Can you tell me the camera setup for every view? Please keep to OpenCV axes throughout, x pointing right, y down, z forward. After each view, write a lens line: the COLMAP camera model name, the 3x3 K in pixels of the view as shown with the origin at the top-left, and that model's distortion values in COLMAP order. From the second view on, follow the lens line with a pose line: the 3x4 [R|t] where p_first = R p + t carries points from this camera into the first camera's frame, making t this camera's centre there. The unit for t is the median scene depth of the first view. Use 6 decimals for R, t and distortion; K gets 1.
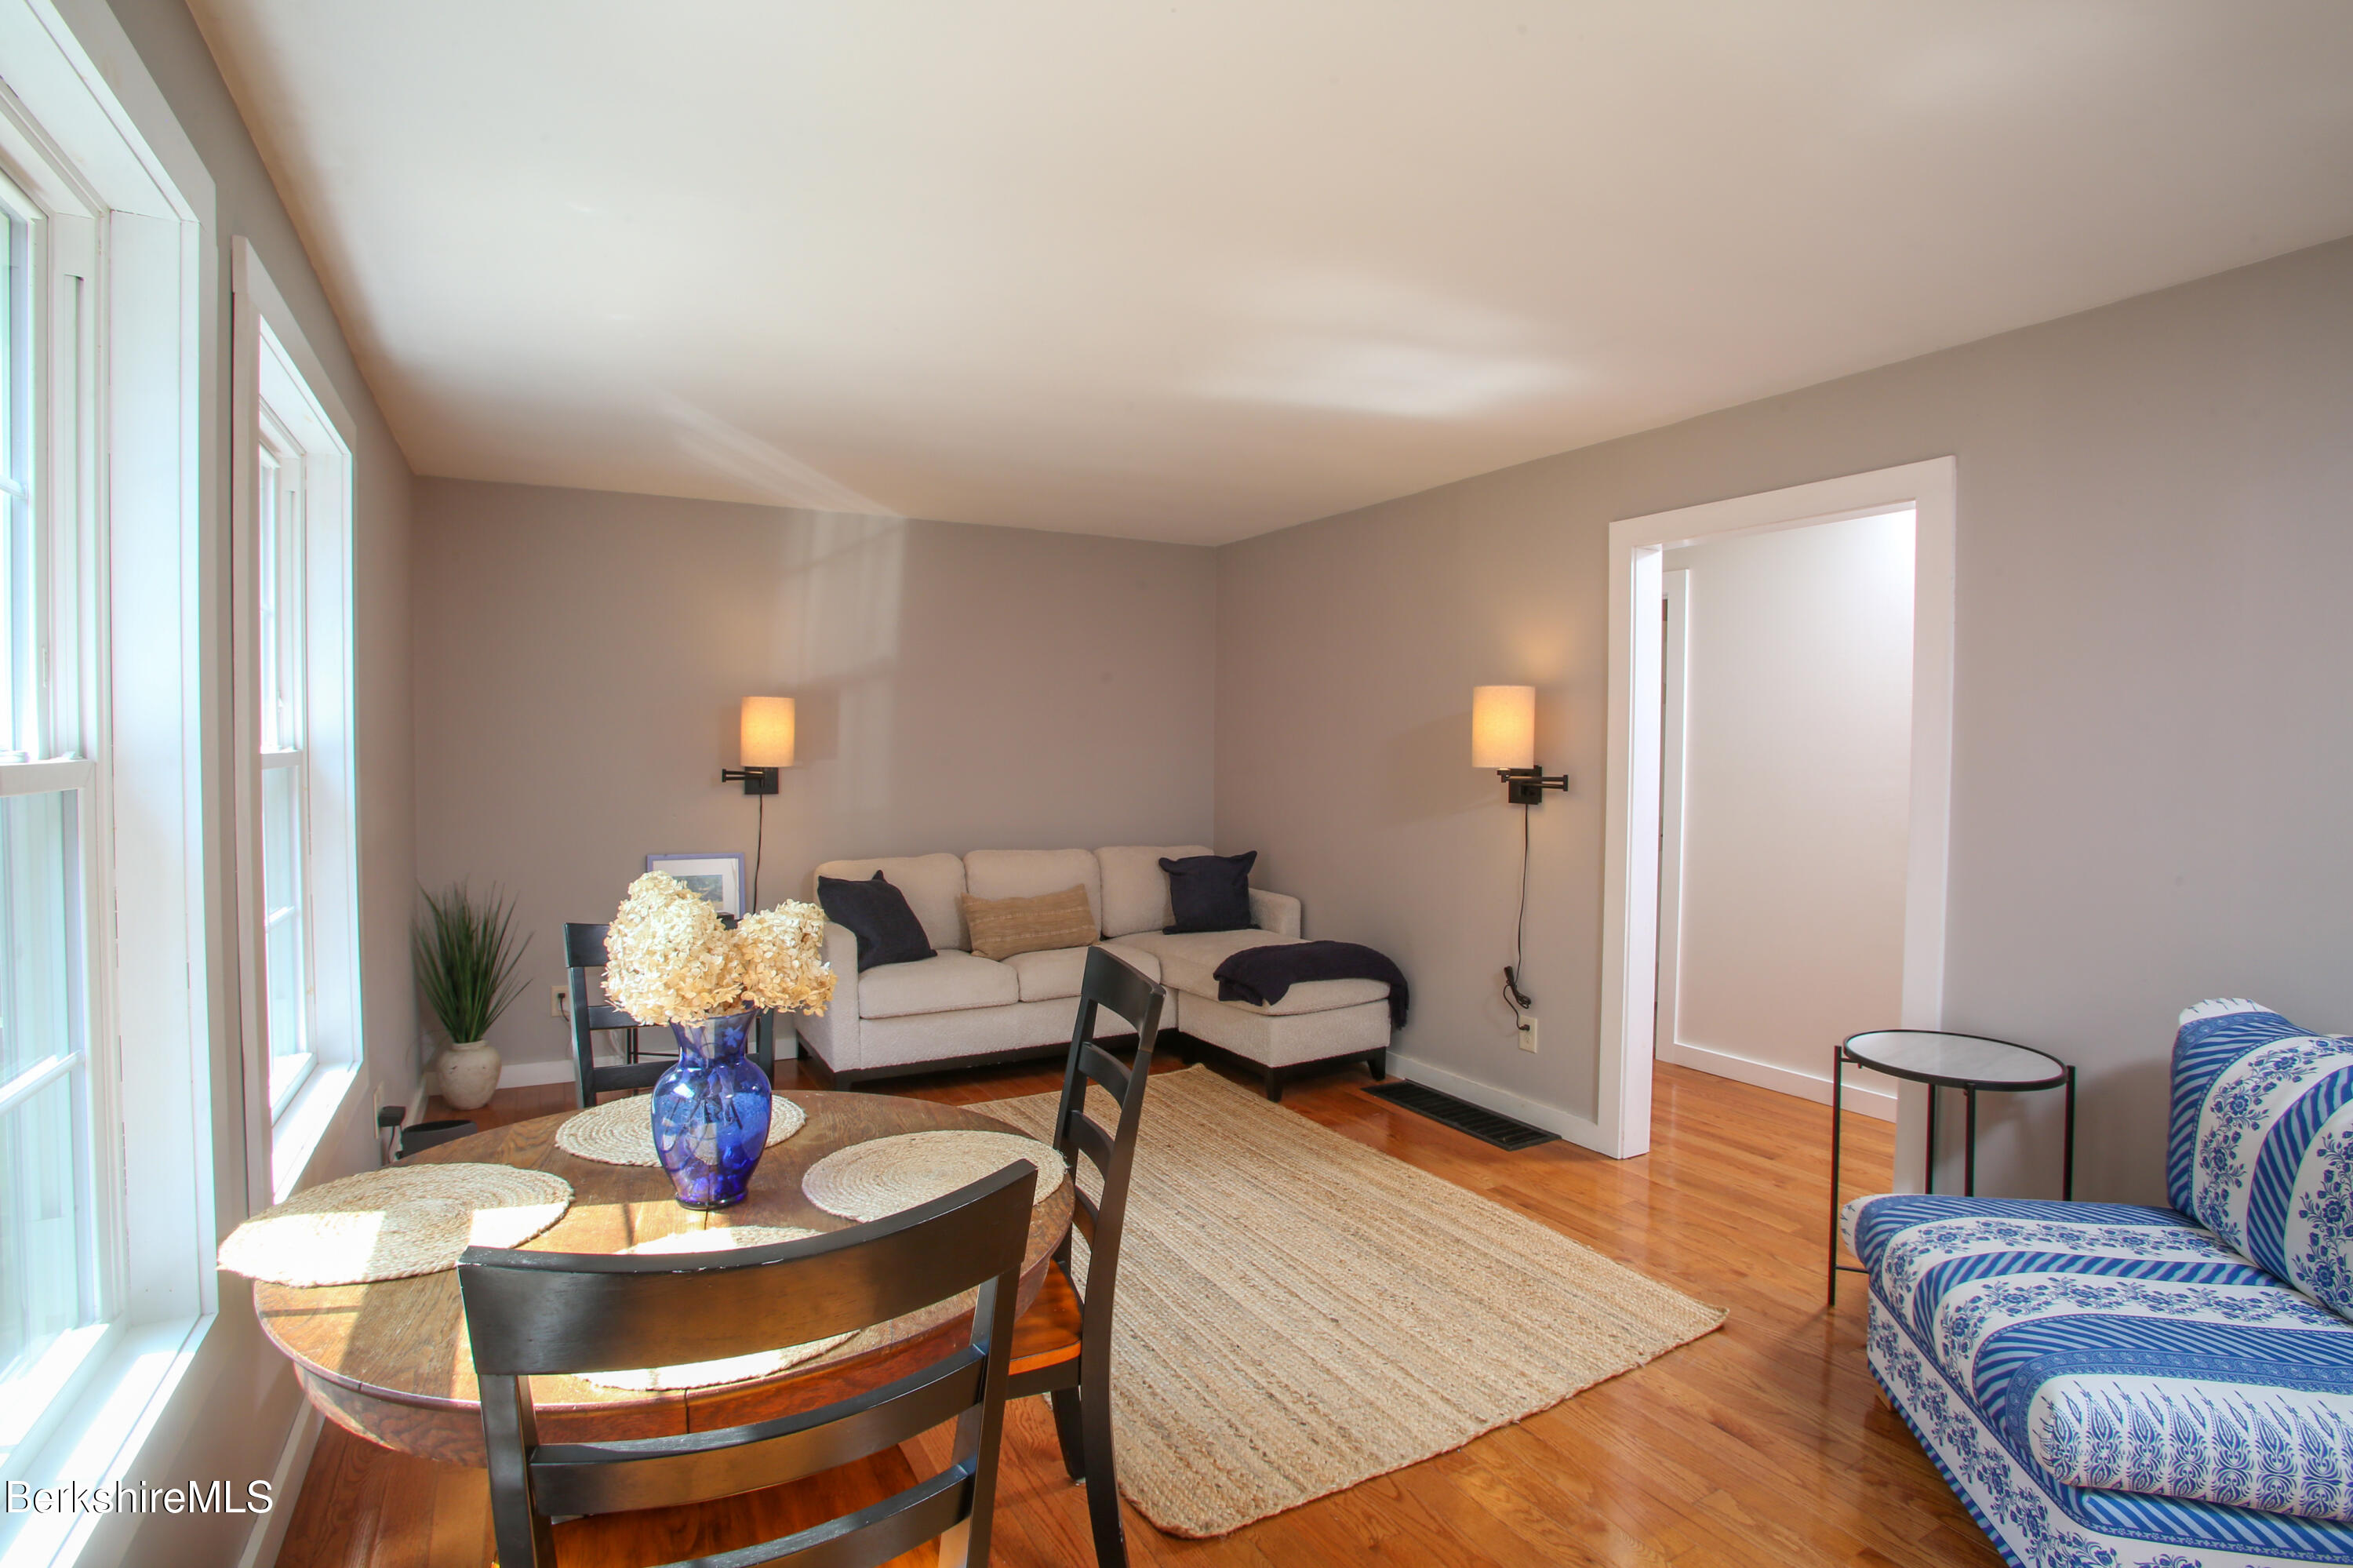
lens RADIAL K [[1132.0, 0, 1183.6], [0, 1132.0, 784.6], [0, 0, 1]] dist [-0.079142, 0.029847]
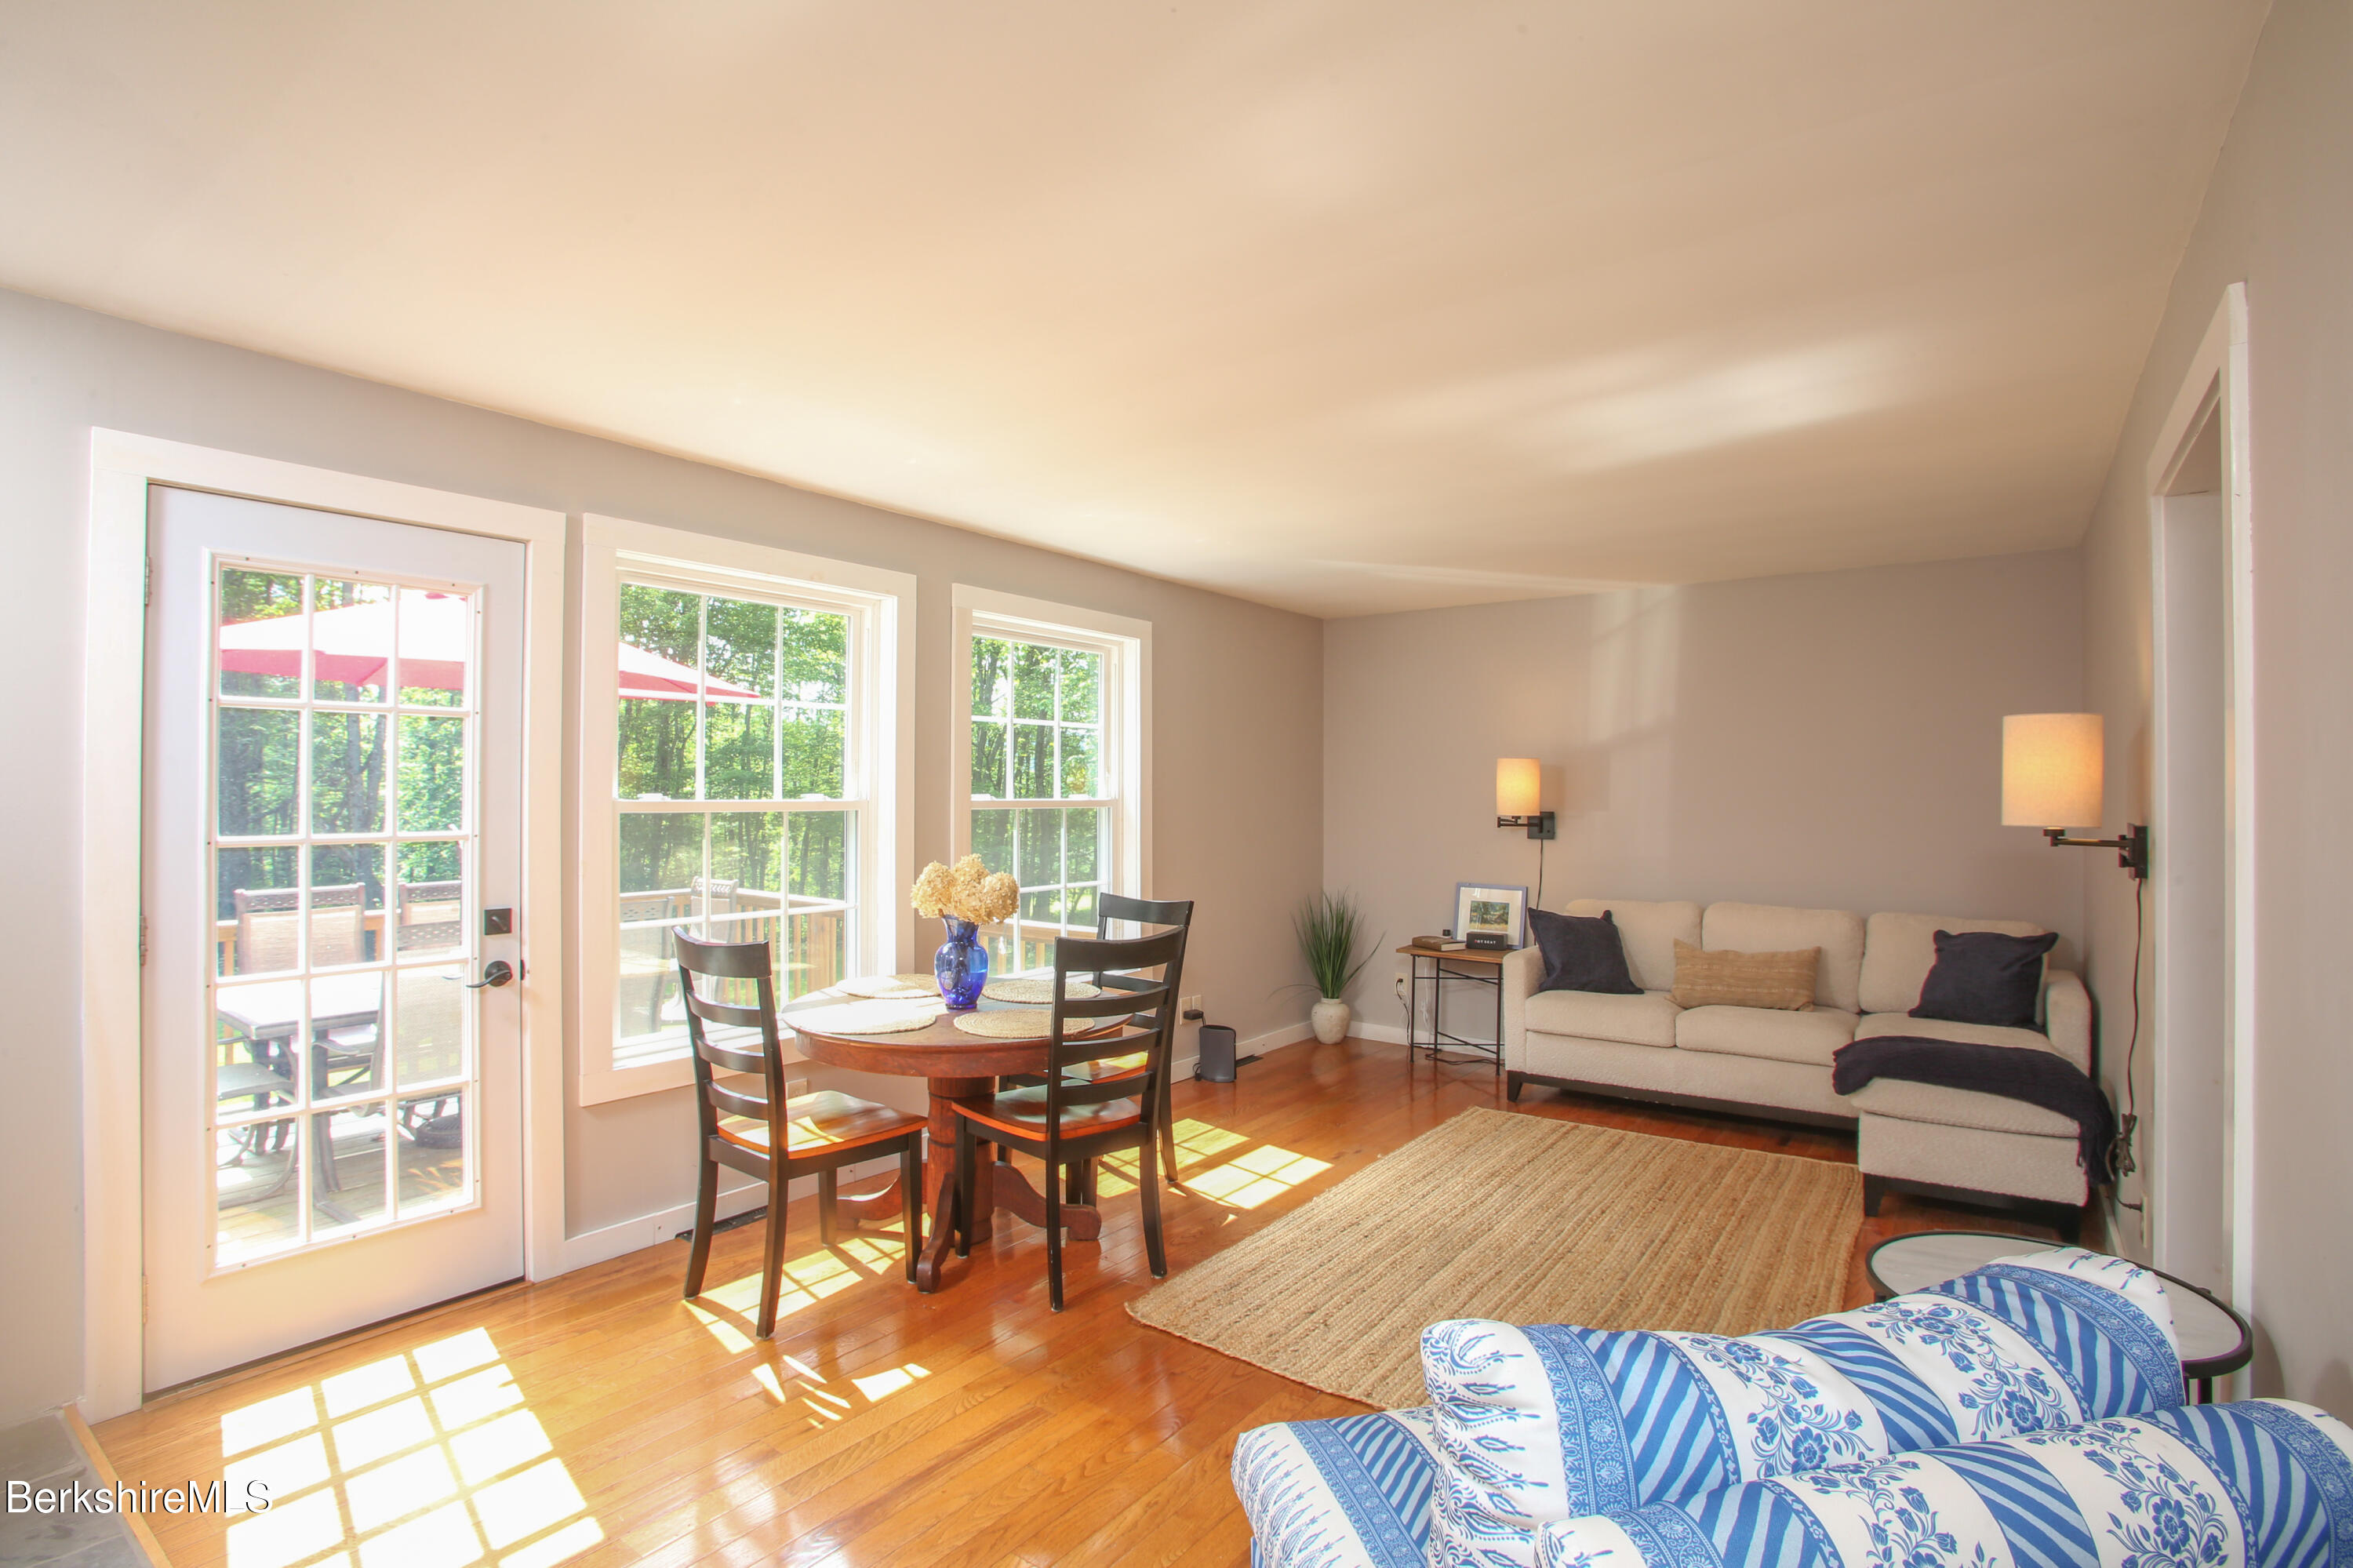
lens RADIAL K [[1132.0, 0, 1183.6], [0, 1132.0, 784.6], [0, 0, 1]] dist [-0.079142, 0.029847]
pose [[0.401335, -0.015593, -0.915799, 0.604391], [-0.029604, 0.999112, -0.029985, -0.003900], [0.915453, 0.039145, 0.400517, 0.167984]]
